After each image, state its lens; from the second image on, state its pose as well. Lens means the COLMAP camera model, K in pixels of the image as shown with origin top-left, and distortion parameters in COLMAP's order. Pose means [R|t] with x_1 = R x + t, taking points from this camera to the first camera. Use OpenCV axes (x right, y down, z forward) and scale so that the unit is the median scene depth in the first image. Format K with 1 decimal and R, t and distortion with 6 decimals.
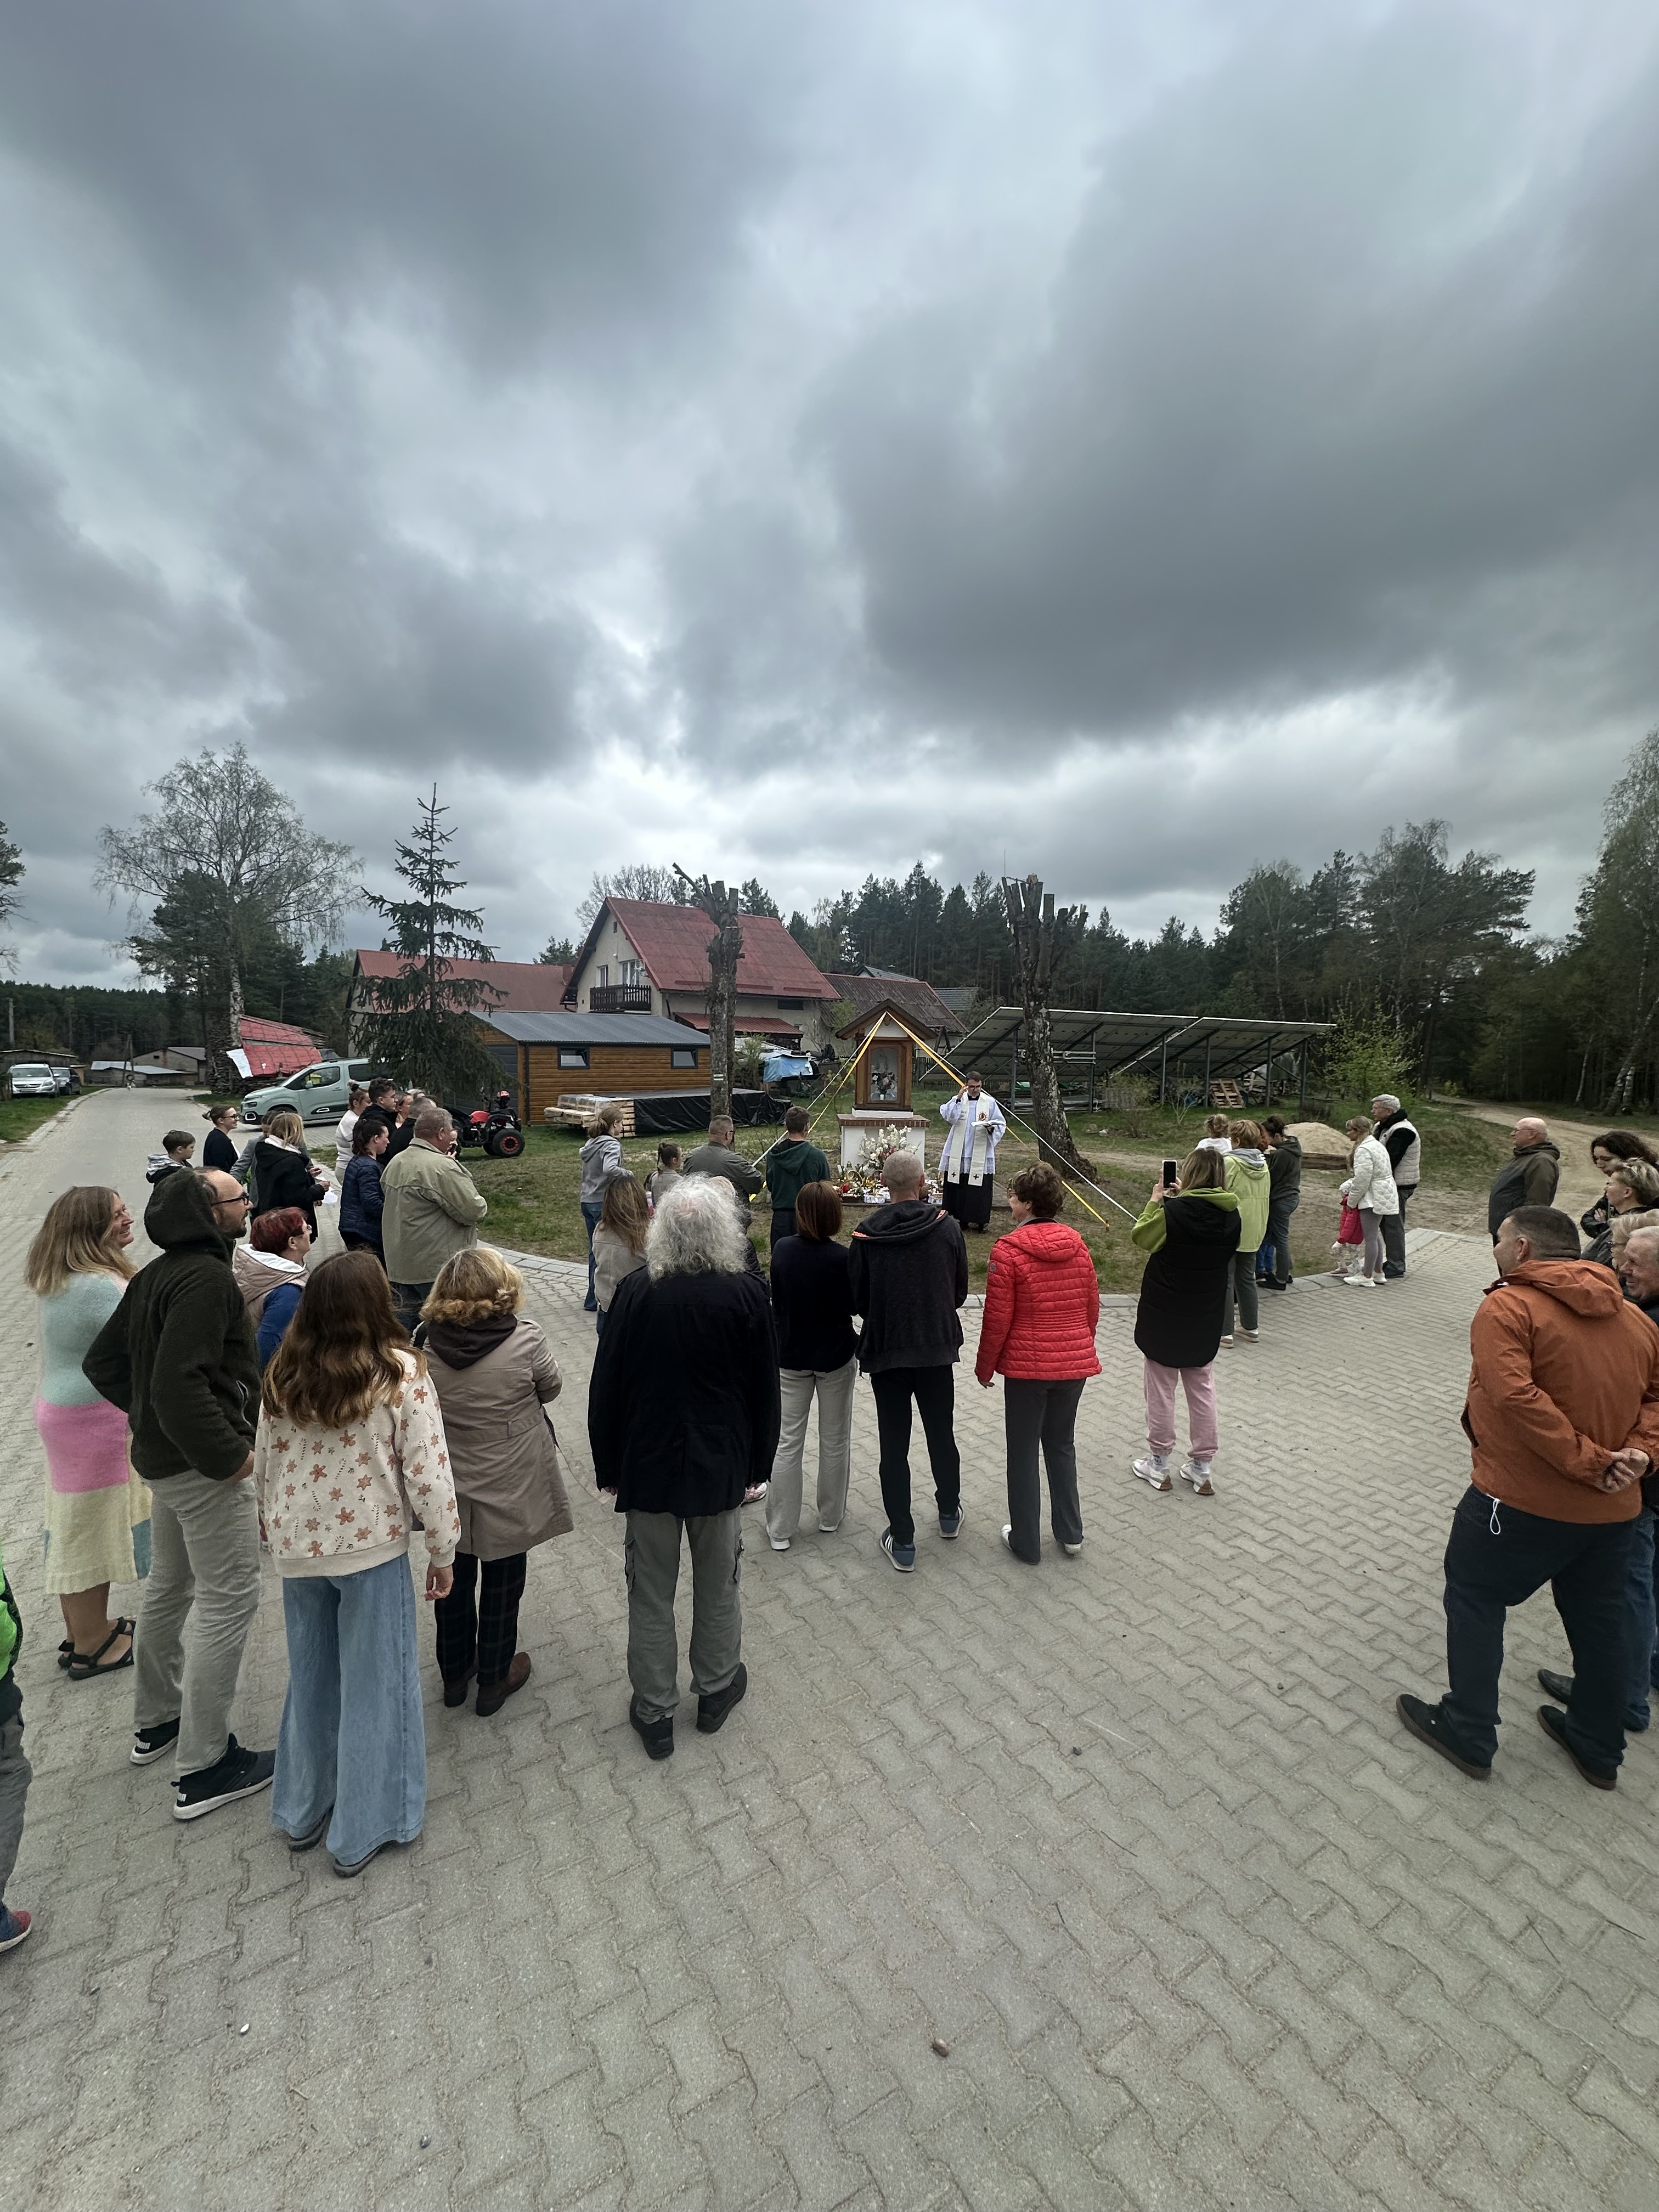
lens RADIAL K [[881.5, 0, 832.1], [0, 881.5, 1106.1], [0, 0, 1]] dist [-0.001022, 0.000102]
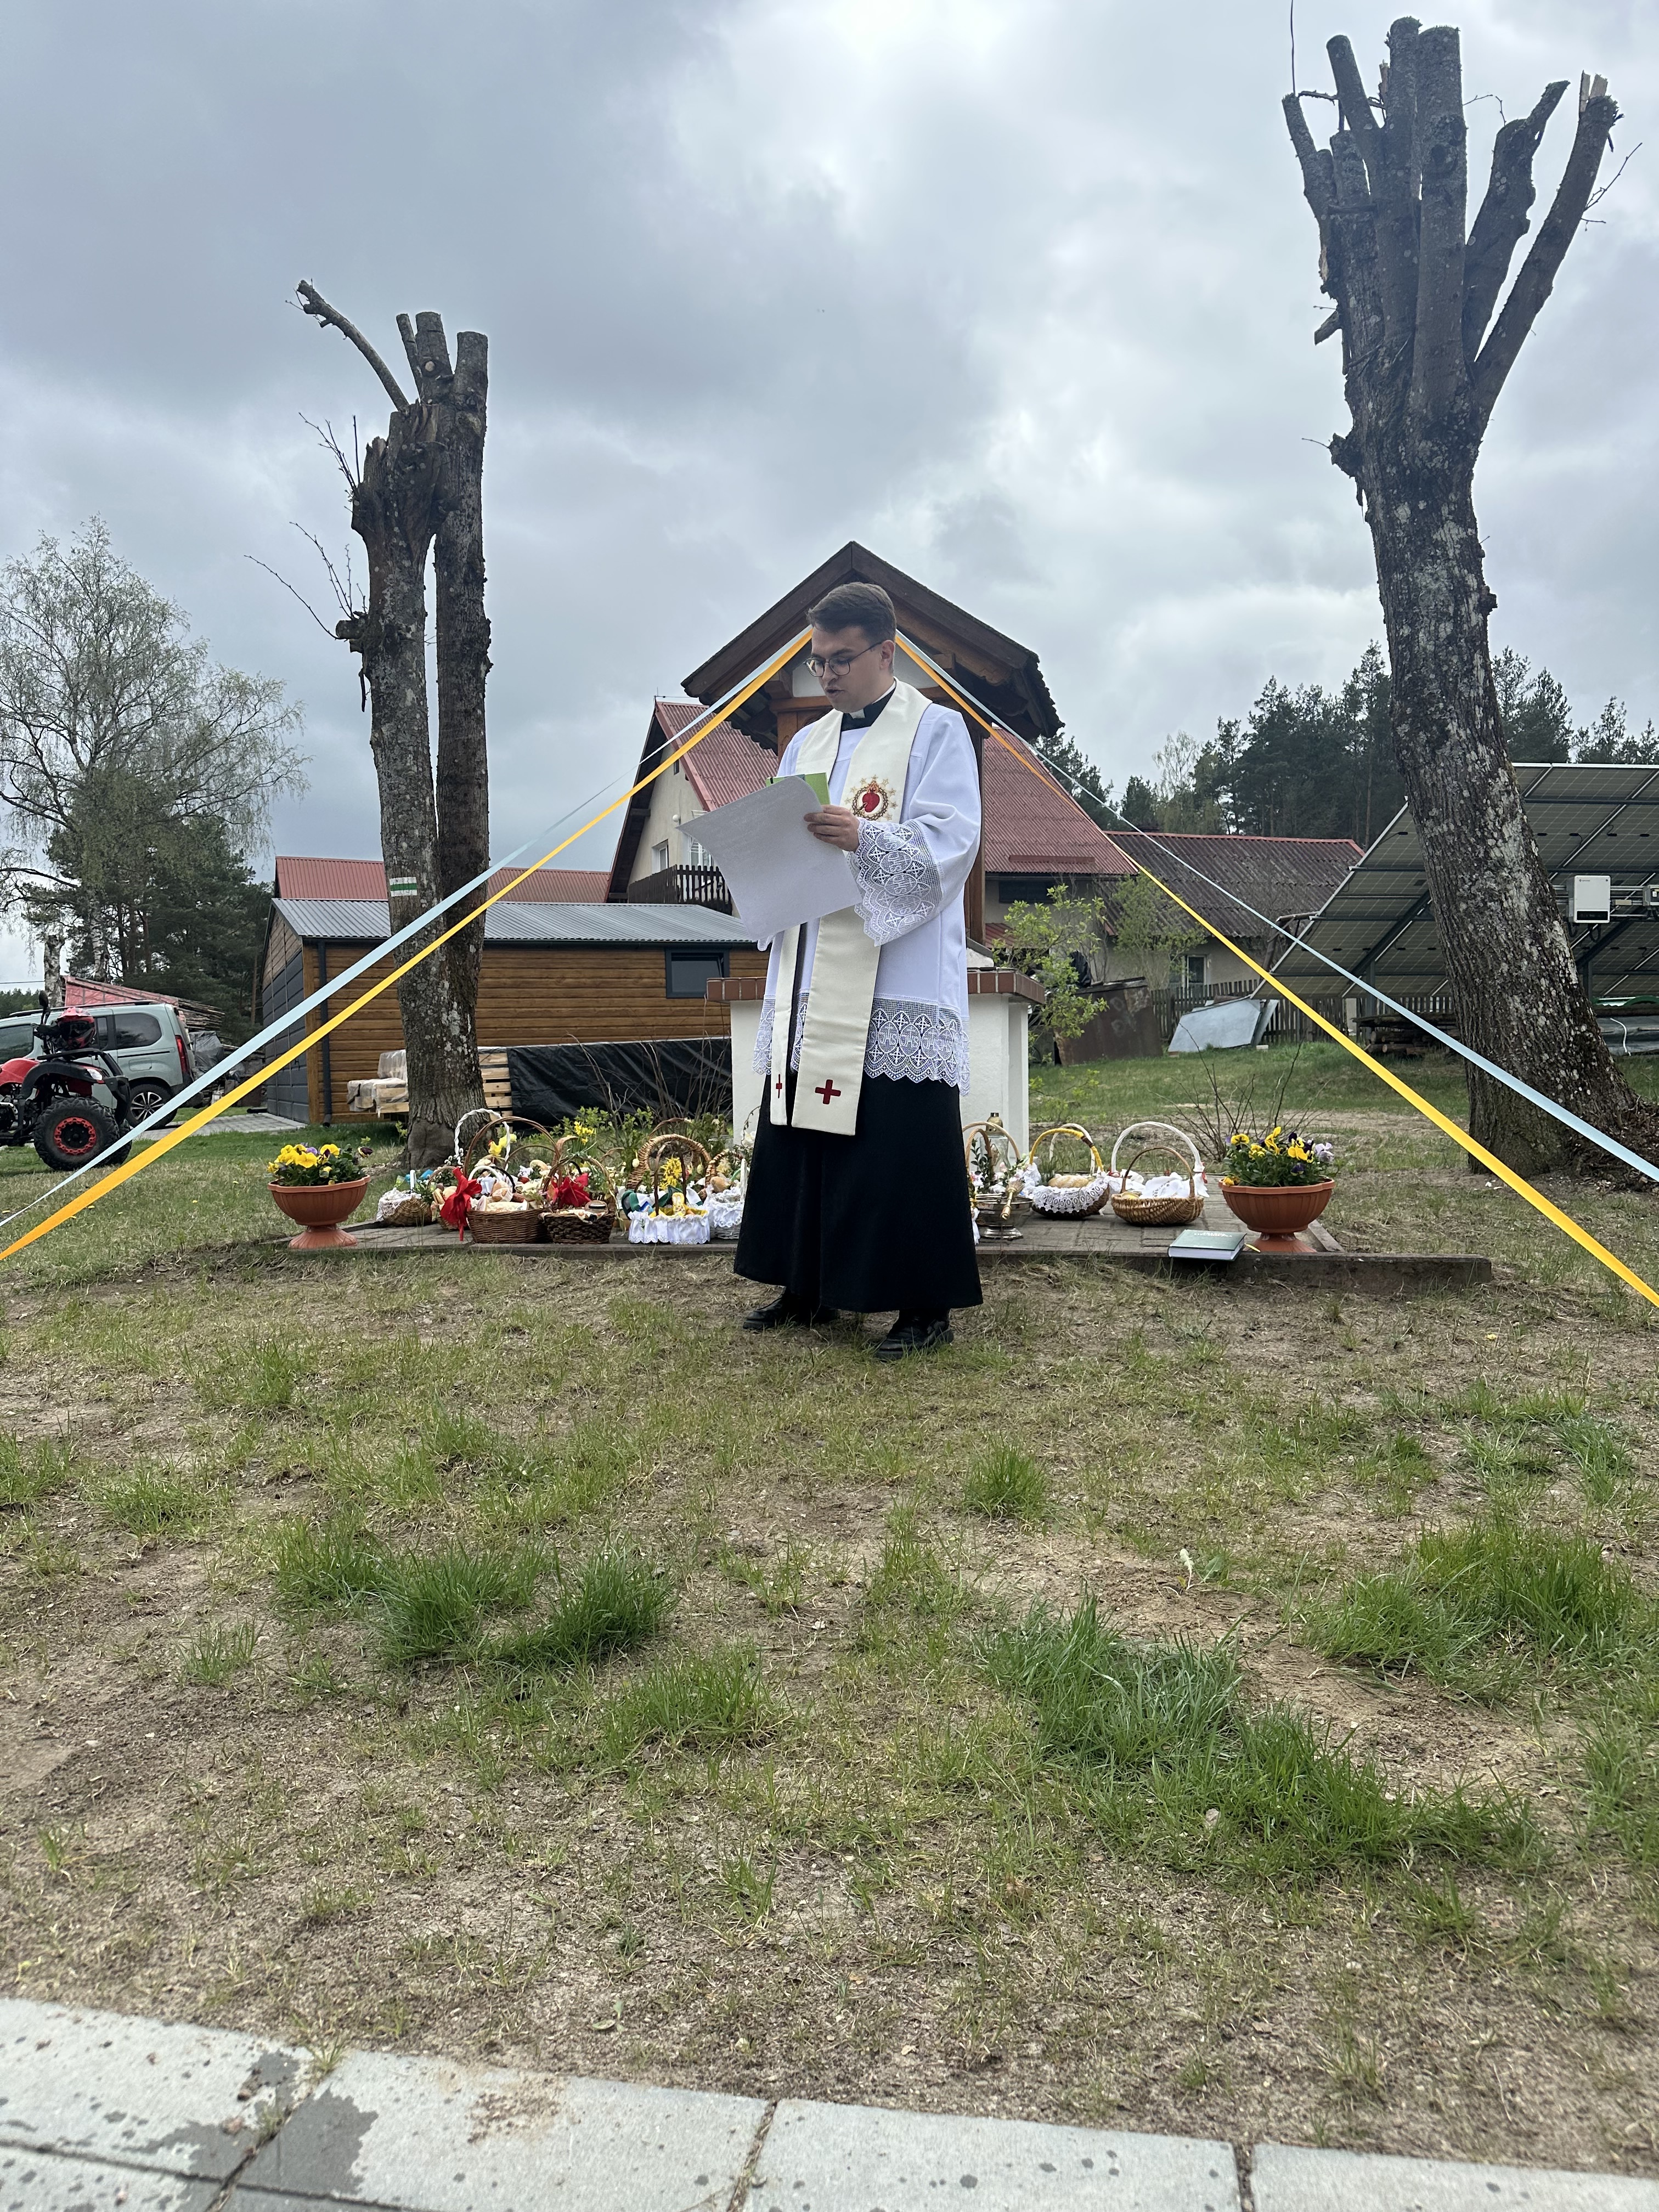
lens RADIAL K [[1545.3, 0, 815.0], [0, 1545.3, 1091.1], [0, 0, 1]] dist [0.083410, -0.121332]
pose [[0.963655, -0.031467, -0.265289, 0.060890], [0.020750, 0.998855, -0.043104, 0.025466], [0.266341, 0.036033, 0.963205, 0.175062]]
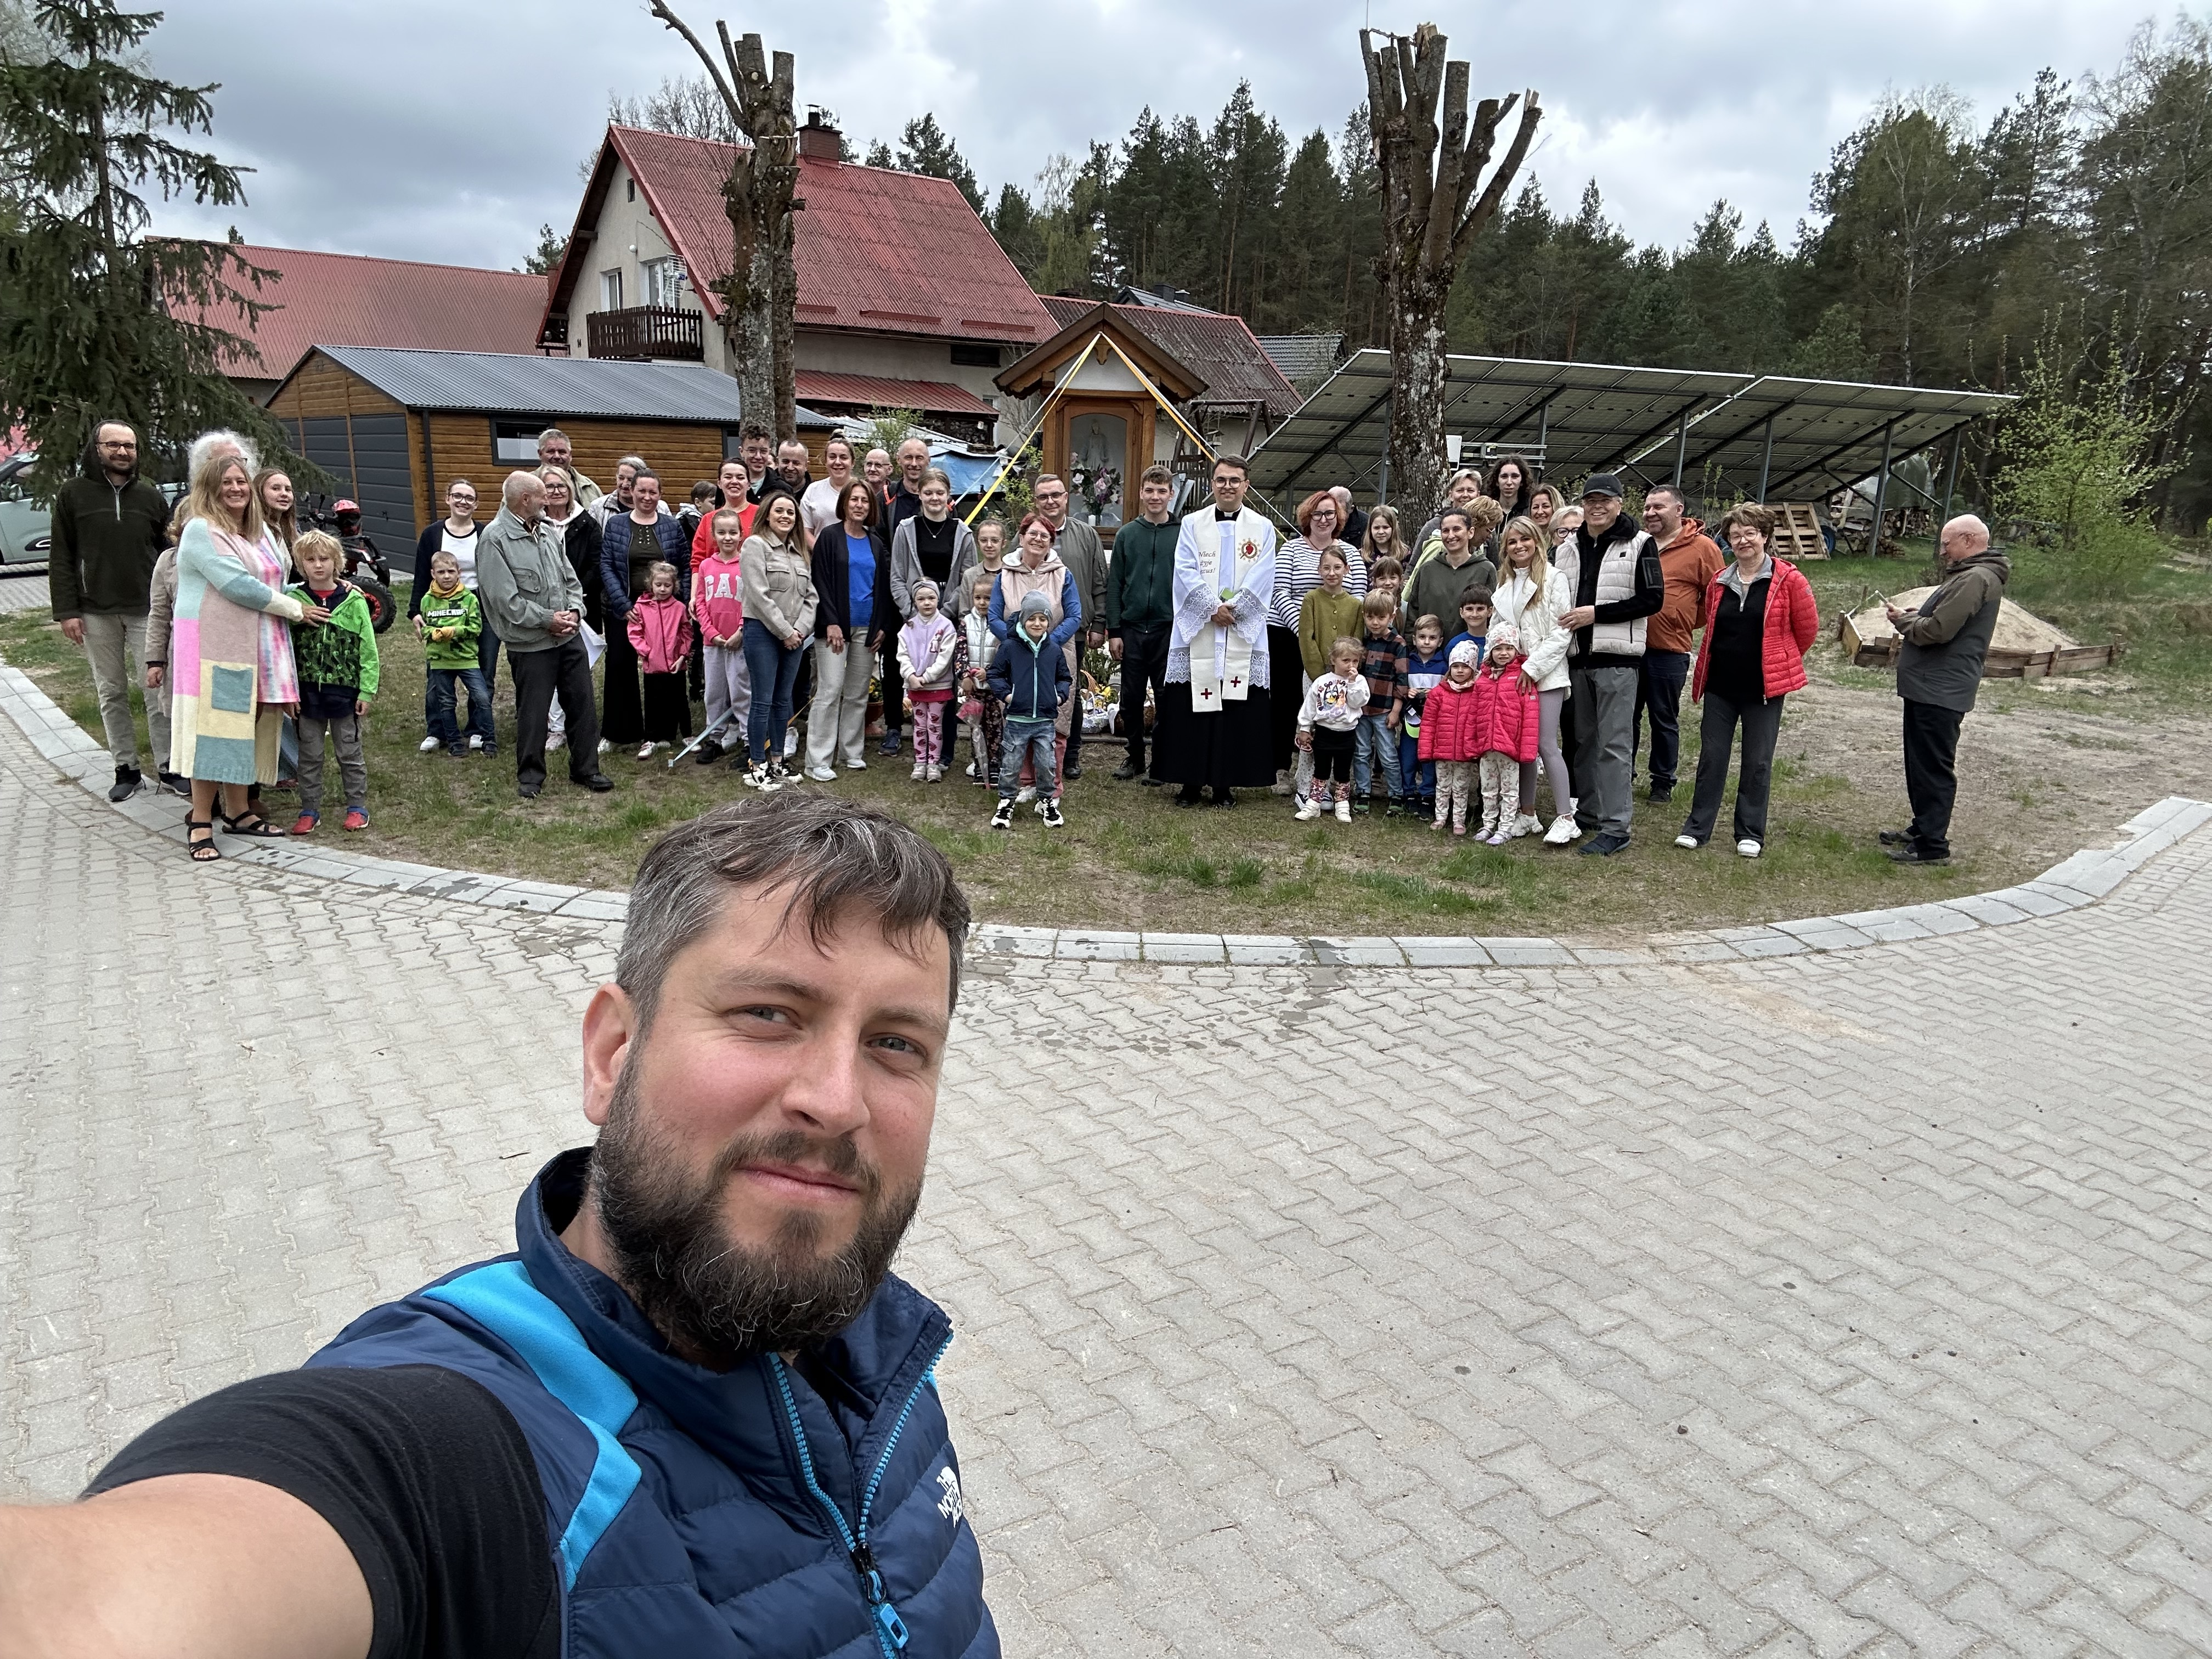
lens RADIAL K [[1524.2, 0, 1090.4], [0, 1524.2, 845.6], [0, 0, 1]] dist [0.106590, -0.149385]
pose [[0.999925, 0.010036, 0.007031, 0.018178], [-0.011145, 0.983358, 0.181336, 0.004771], [-0.005094, -0.181401, 0.983396, 0.046075]]
